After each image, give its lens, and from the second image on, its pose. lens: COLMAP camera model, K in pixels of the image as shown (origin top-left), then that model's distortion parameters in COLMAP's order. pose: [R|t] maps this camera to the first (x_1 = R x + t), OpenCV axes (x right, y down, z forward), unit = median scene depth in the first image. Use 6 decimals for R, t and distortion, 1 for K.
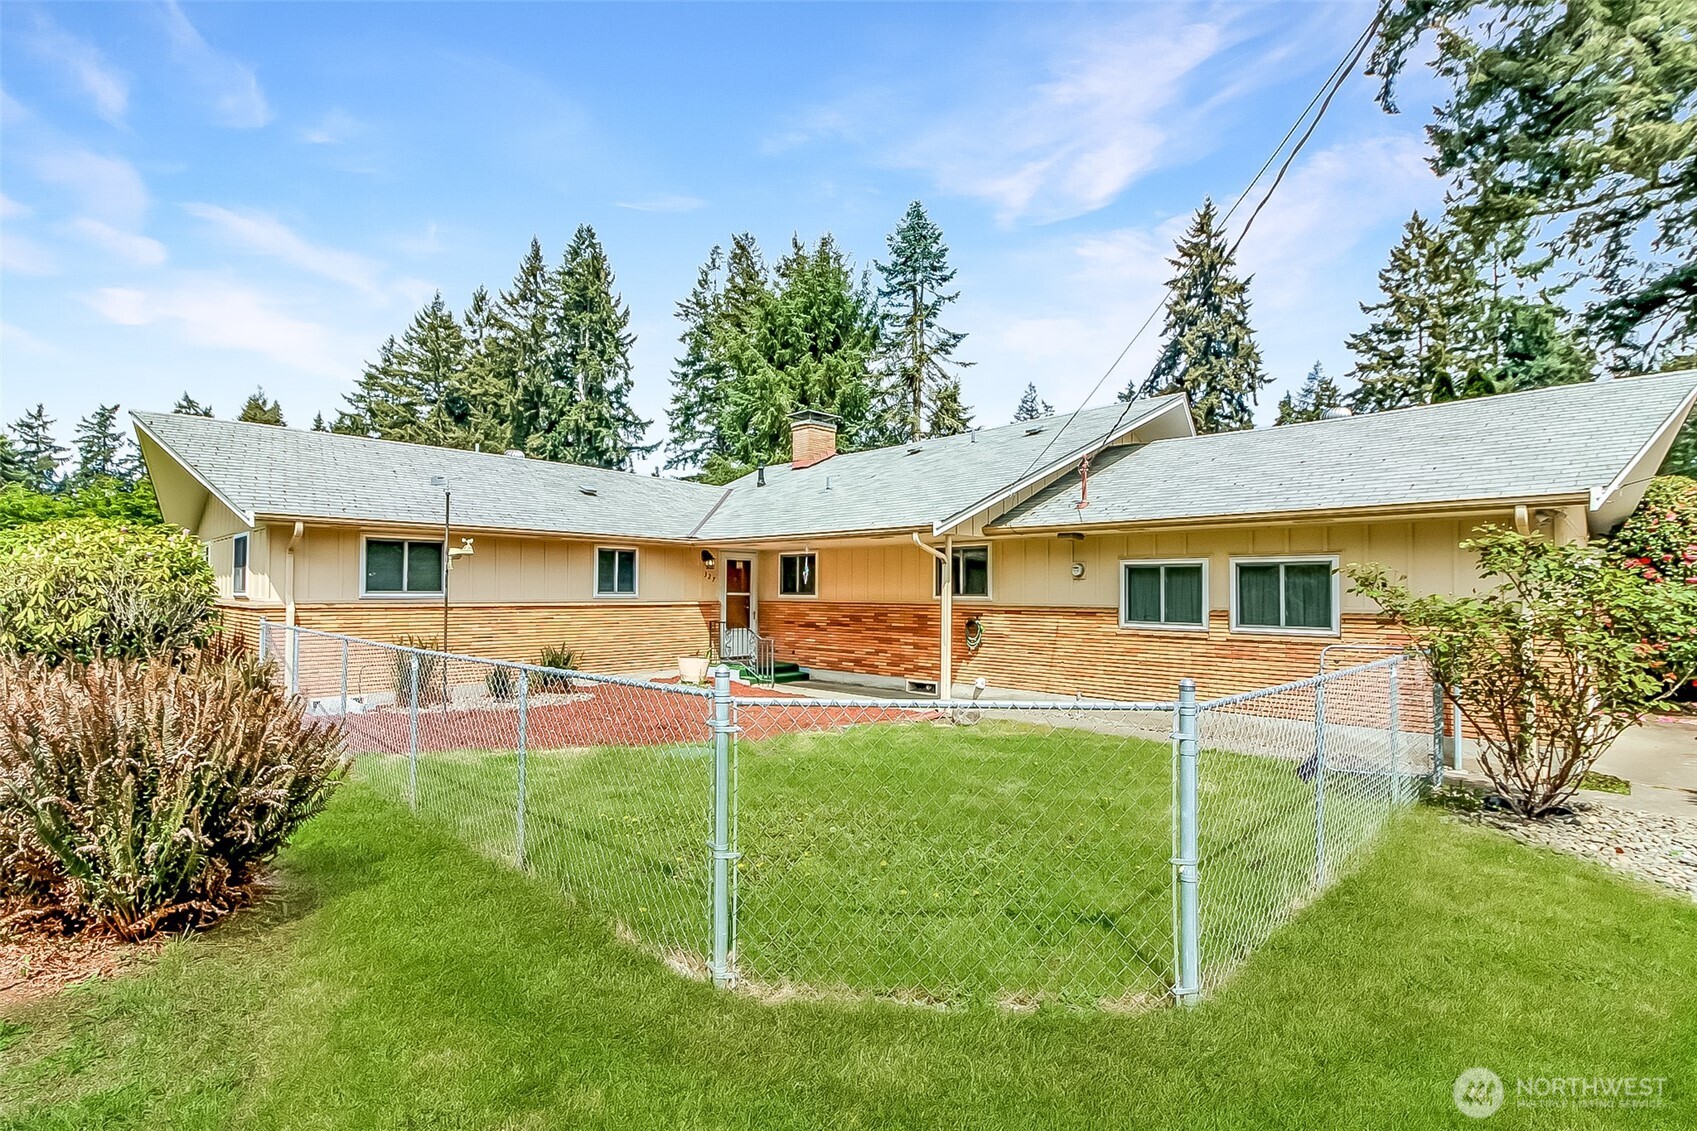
lens RADIAL K [[780.4, 0, 832.3], [0, 780.4, 545.0], [0, 0, 1]] dist [0.018137, -0.010571]
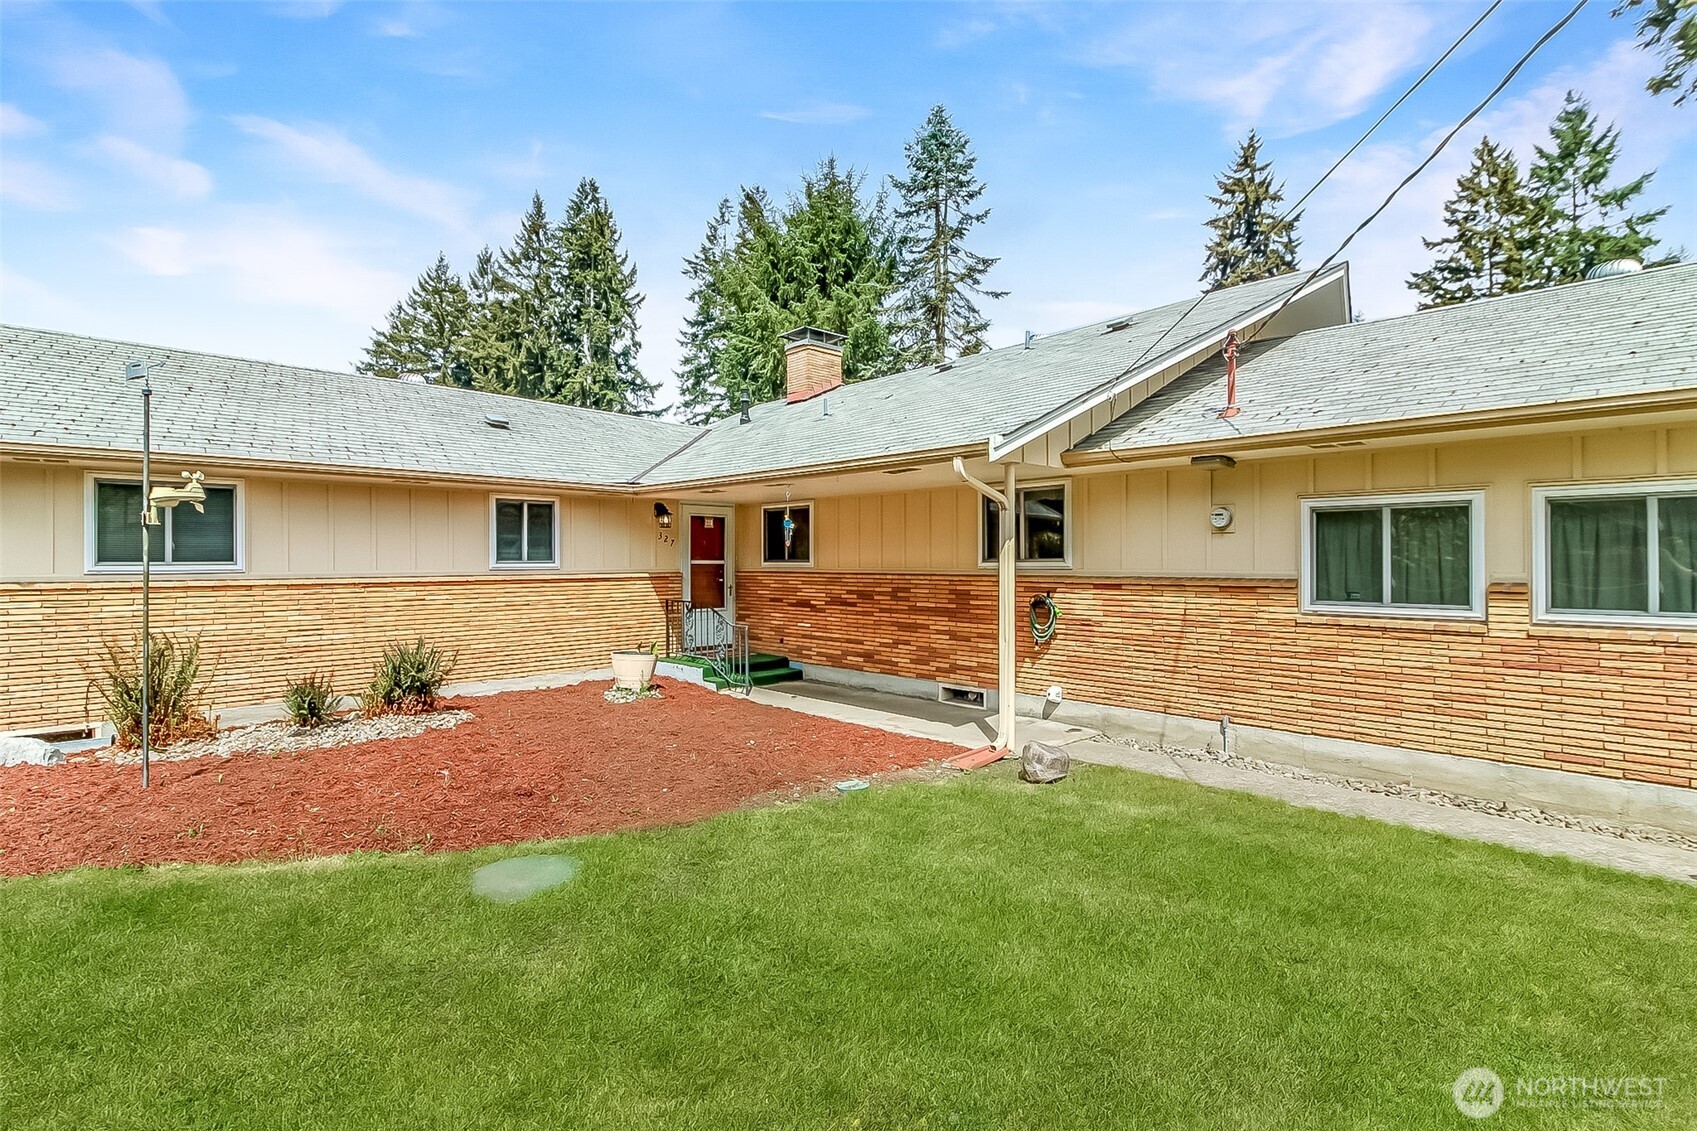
lens RADIAL K [[780.4, 0, 832.3], [0, 780.4, 545.0], [0, 0, 1]] dist [0.018137, -0.010571]
pose [[0.999659, -0.009527, -0.024326, 0.006377], [0.010538, 0.999072, 0.041772, 0.006866], [0.023906, -0.042014, 0.998831, 0.106632]]
